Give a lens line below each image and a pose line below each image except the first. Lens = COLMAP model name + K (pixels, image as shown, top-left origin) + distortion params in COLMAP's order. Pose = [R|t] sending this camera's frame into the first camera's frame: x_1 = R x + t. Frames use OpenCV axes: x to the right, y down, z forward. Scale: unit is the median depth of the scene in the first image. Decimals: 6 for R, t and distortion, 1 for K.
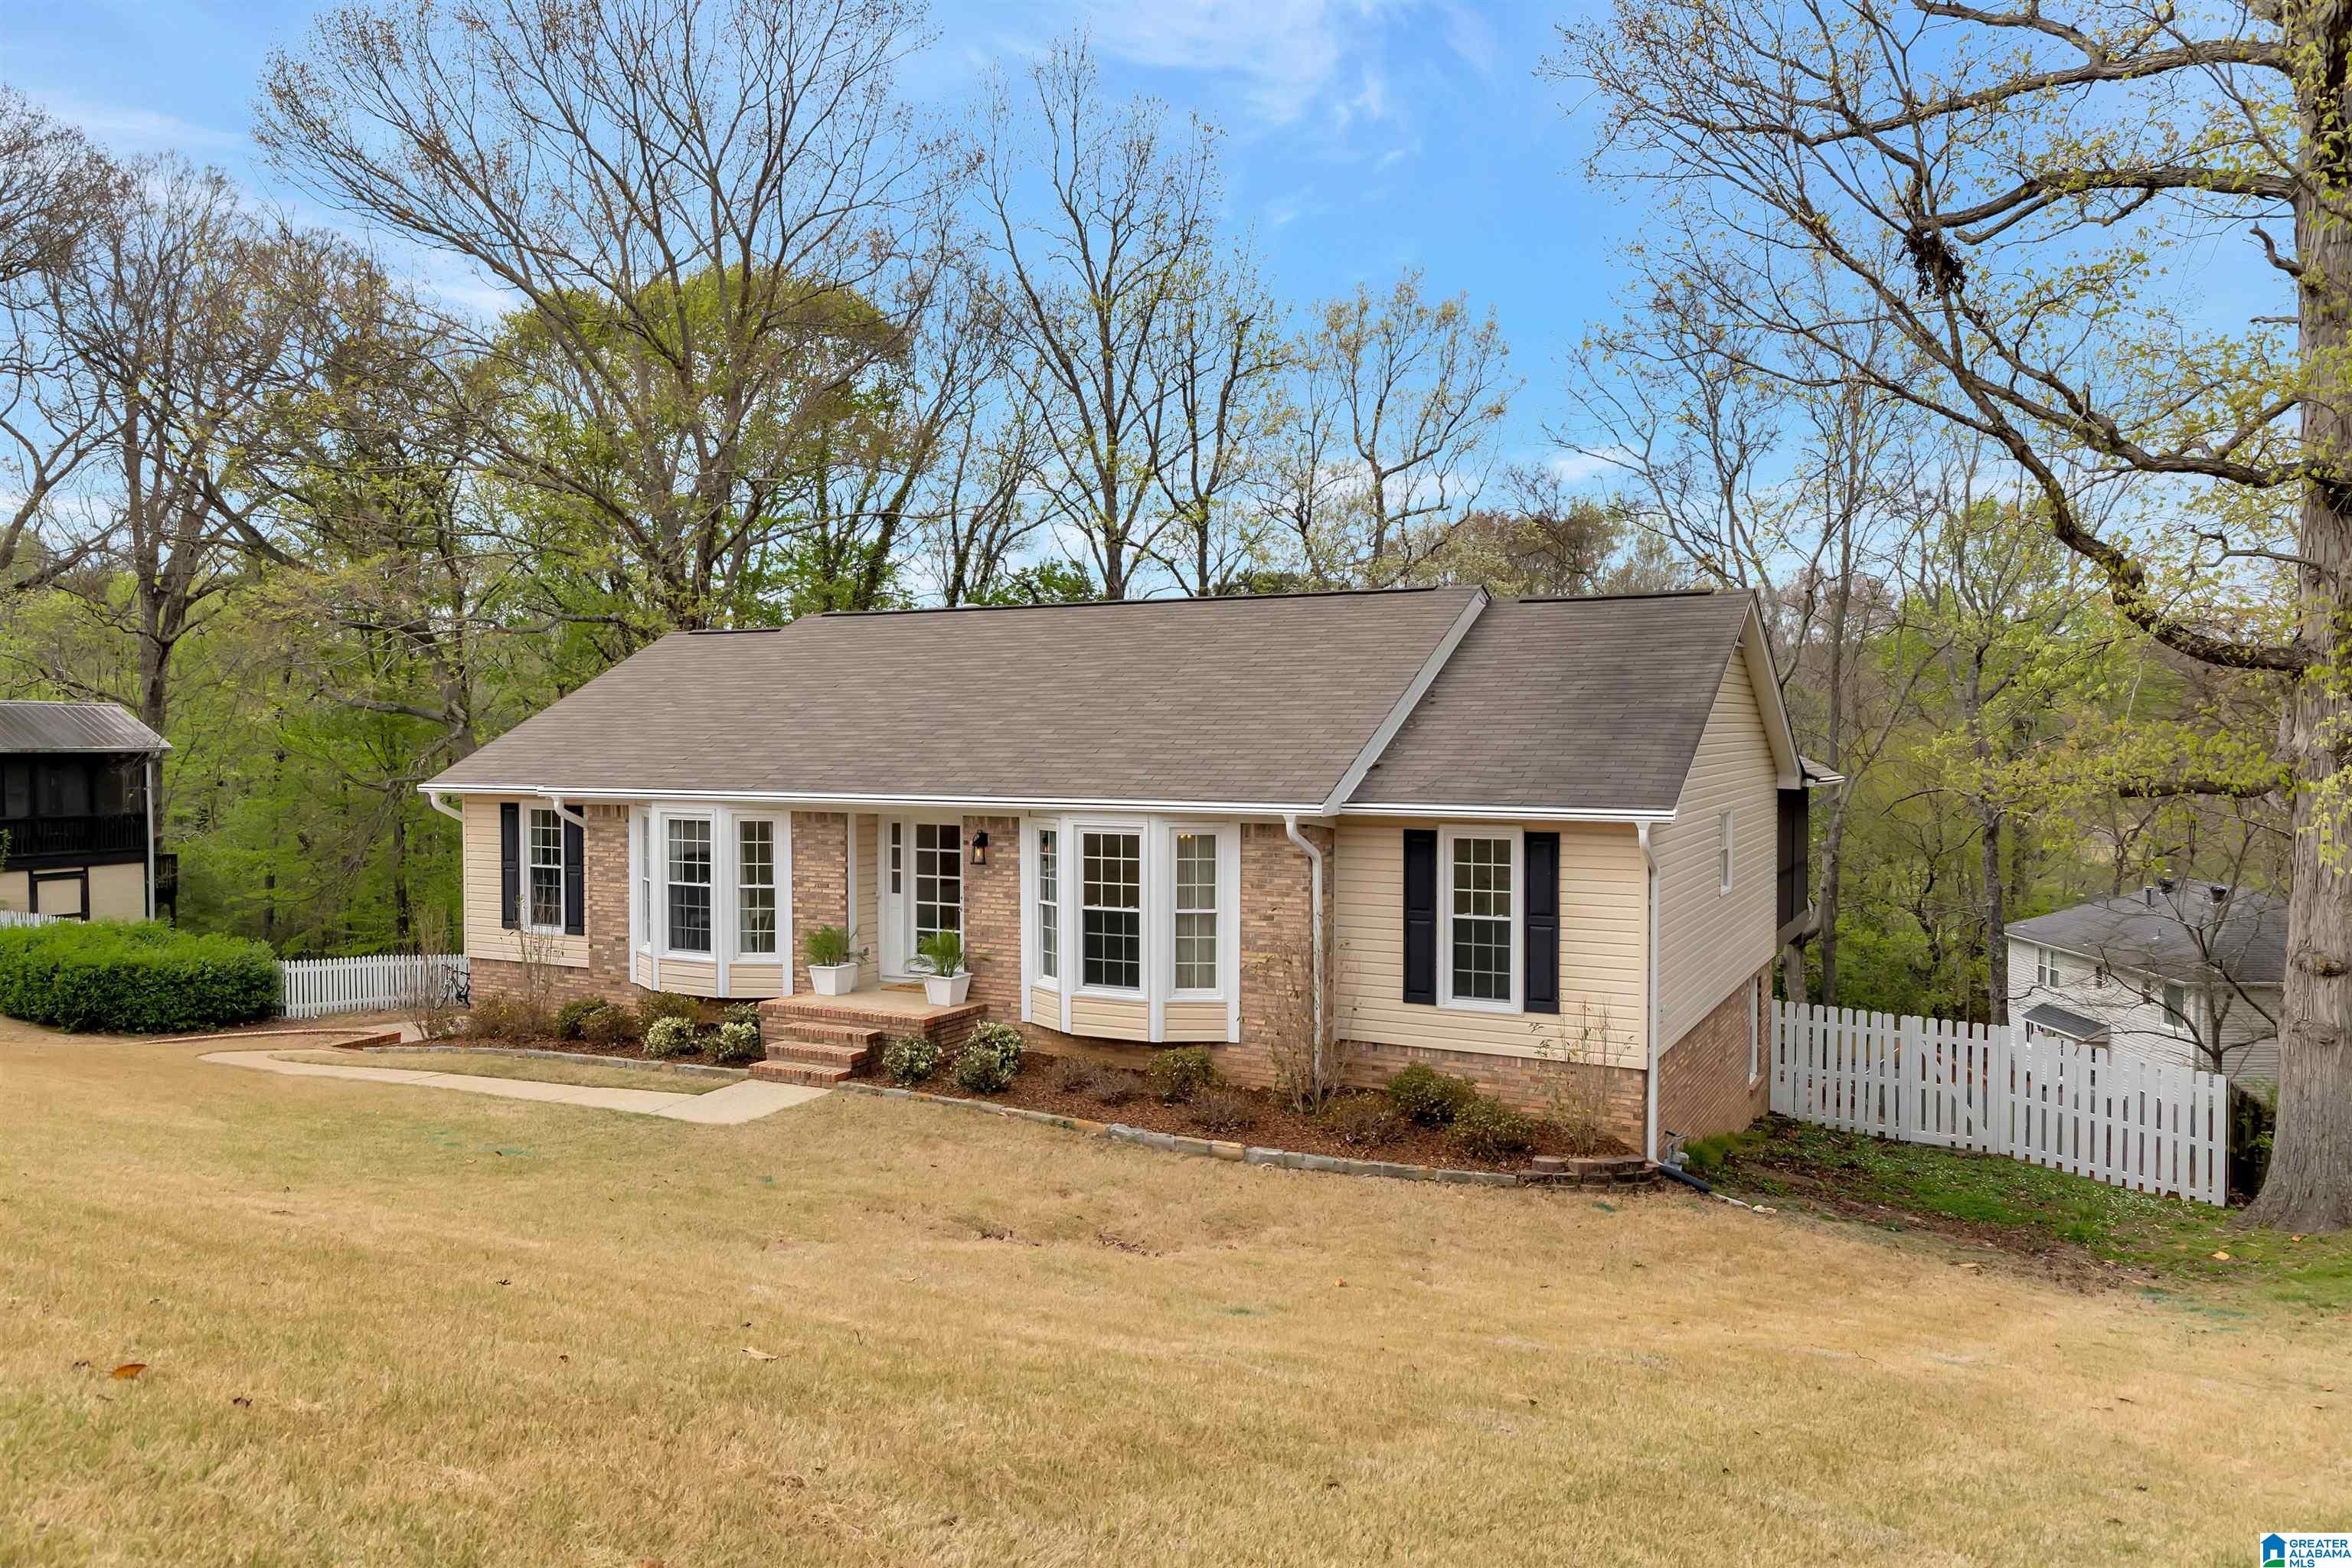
lens RADIAL K [[1595.7, 0, 1176.2], [0, 1595.7, 677.7], [0, 0, 1]] dist [-0.001852, -0.003160]
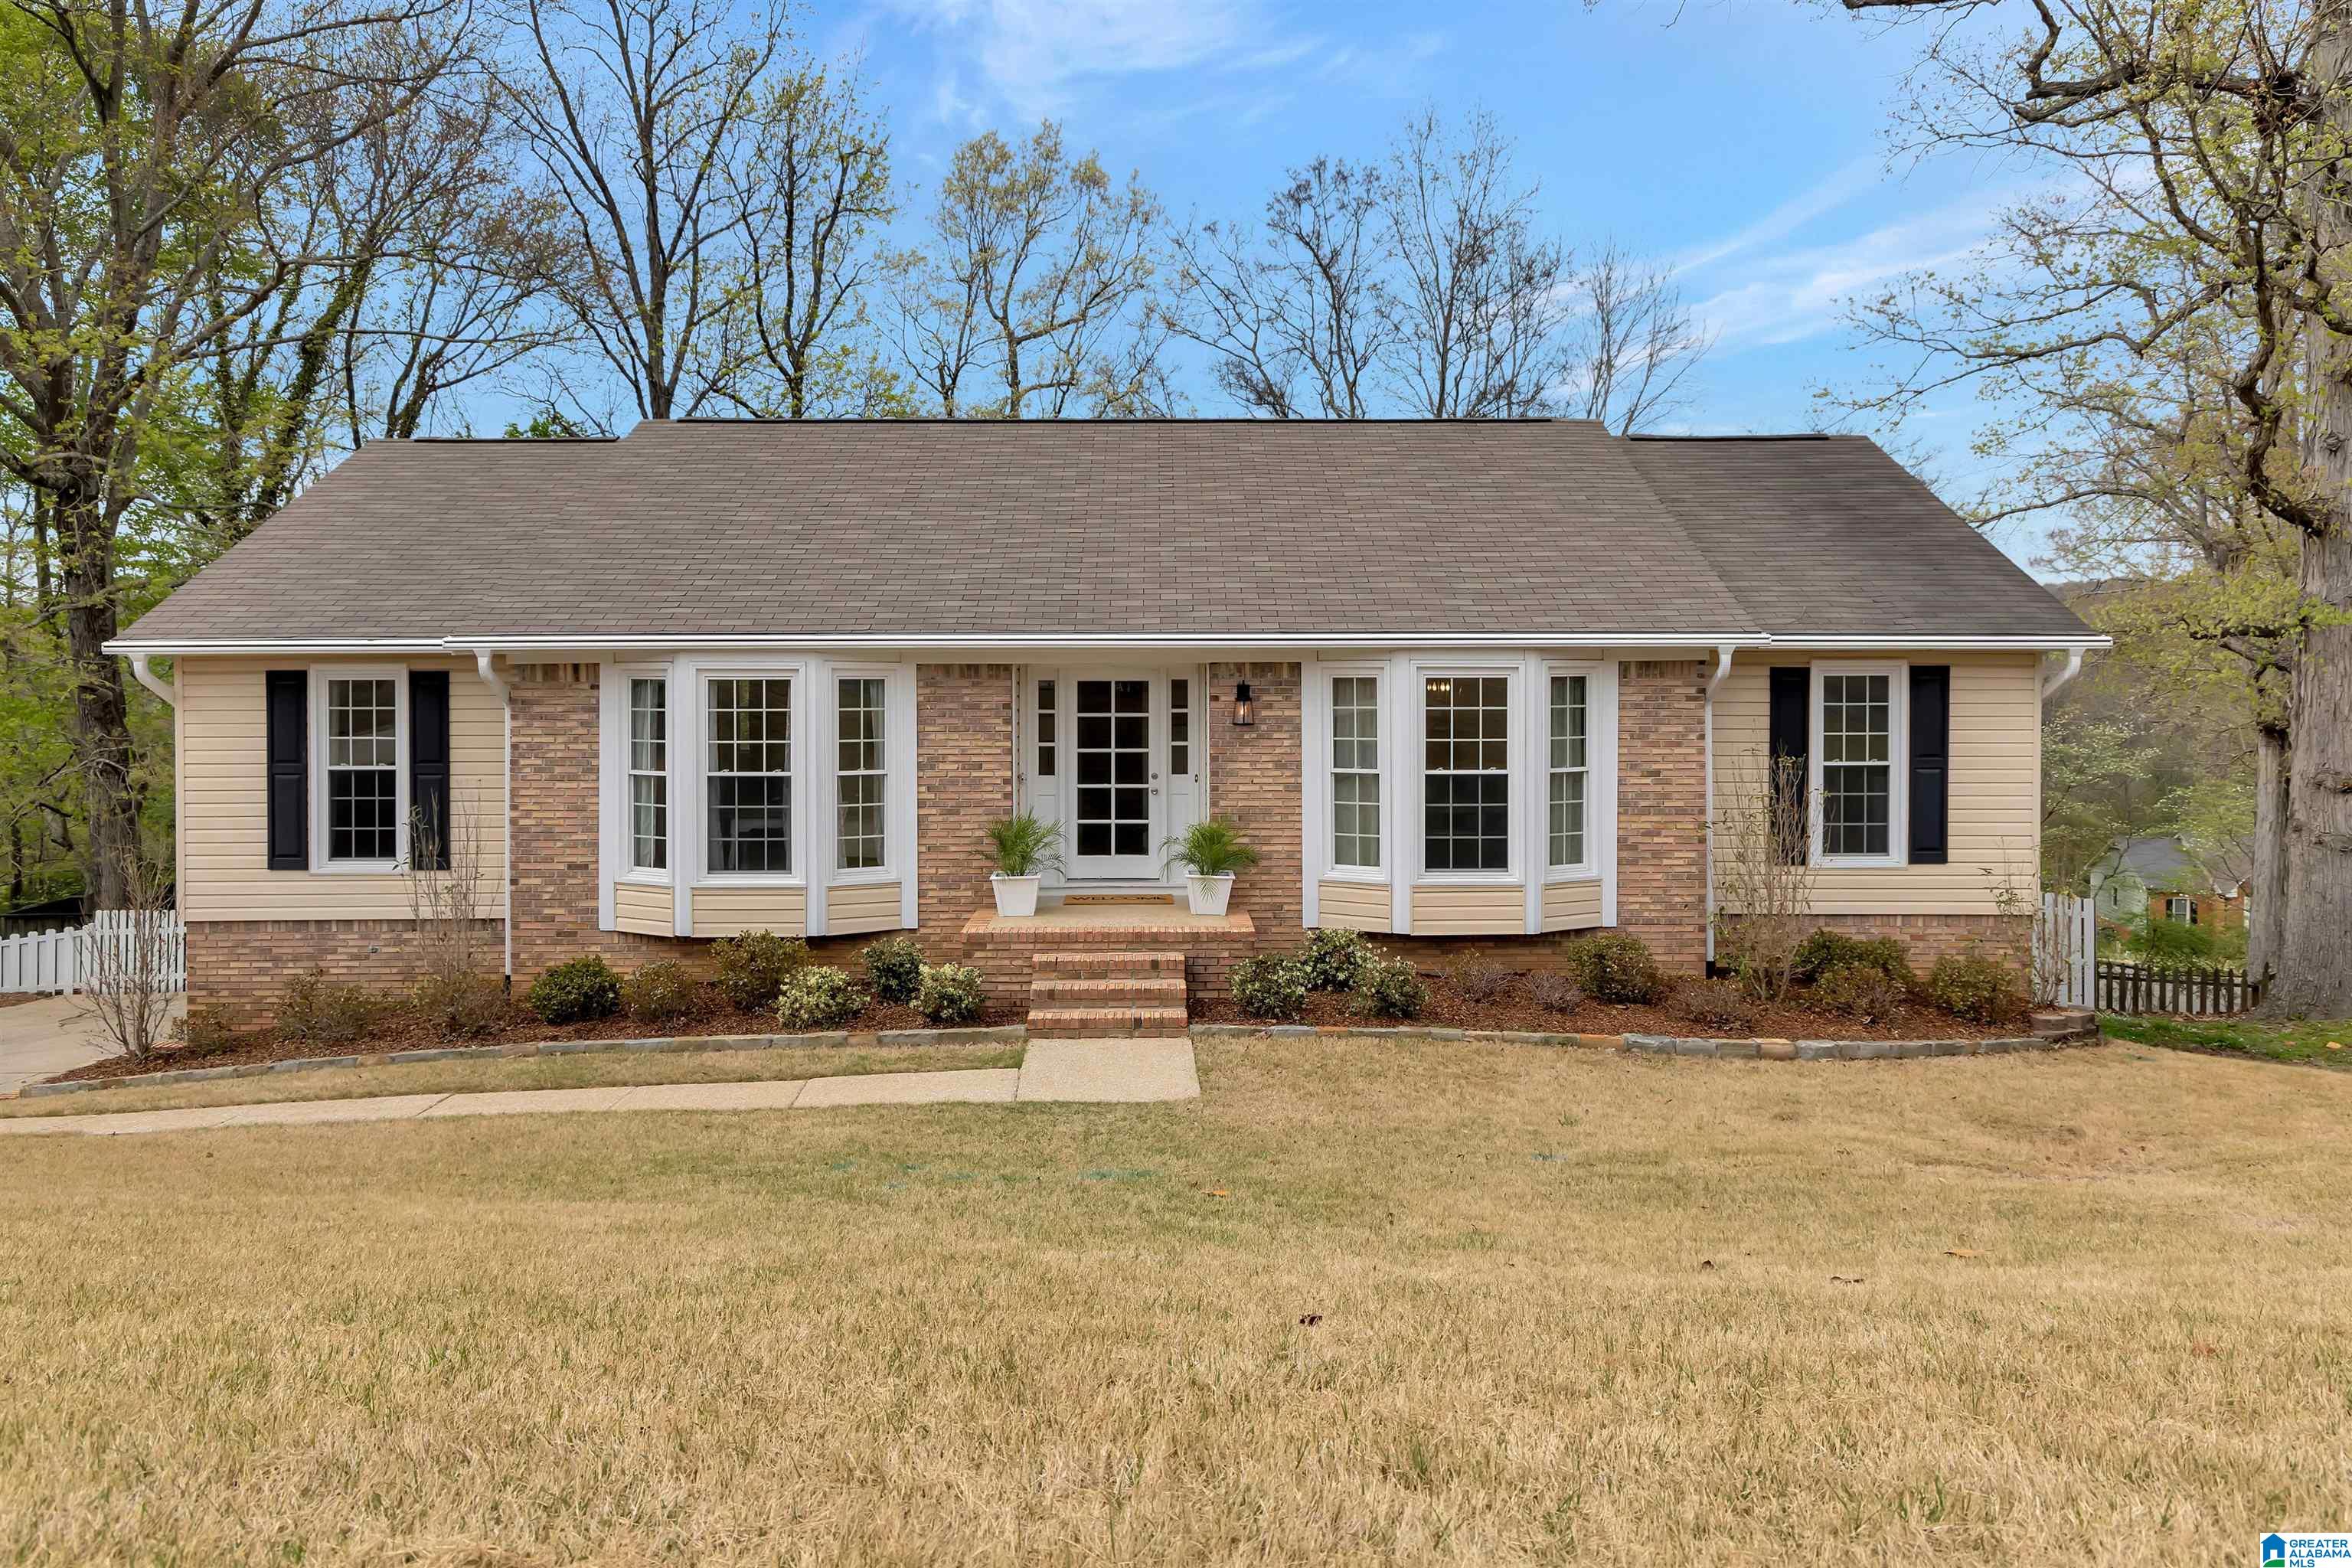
lens RADIAL K [[1595.7, 0, 1176.2], [0, 1595.7, 677.7], [0, 0, 1]] dist [-0.001852, -0.003160]
pose [[0.886573, -0.006788, 0.462538, -0.518402], [-0.012379, 0.999186, 0.038389, 0.069083], [-0.462423, -0.039761, 0.885768, 0.367553]]
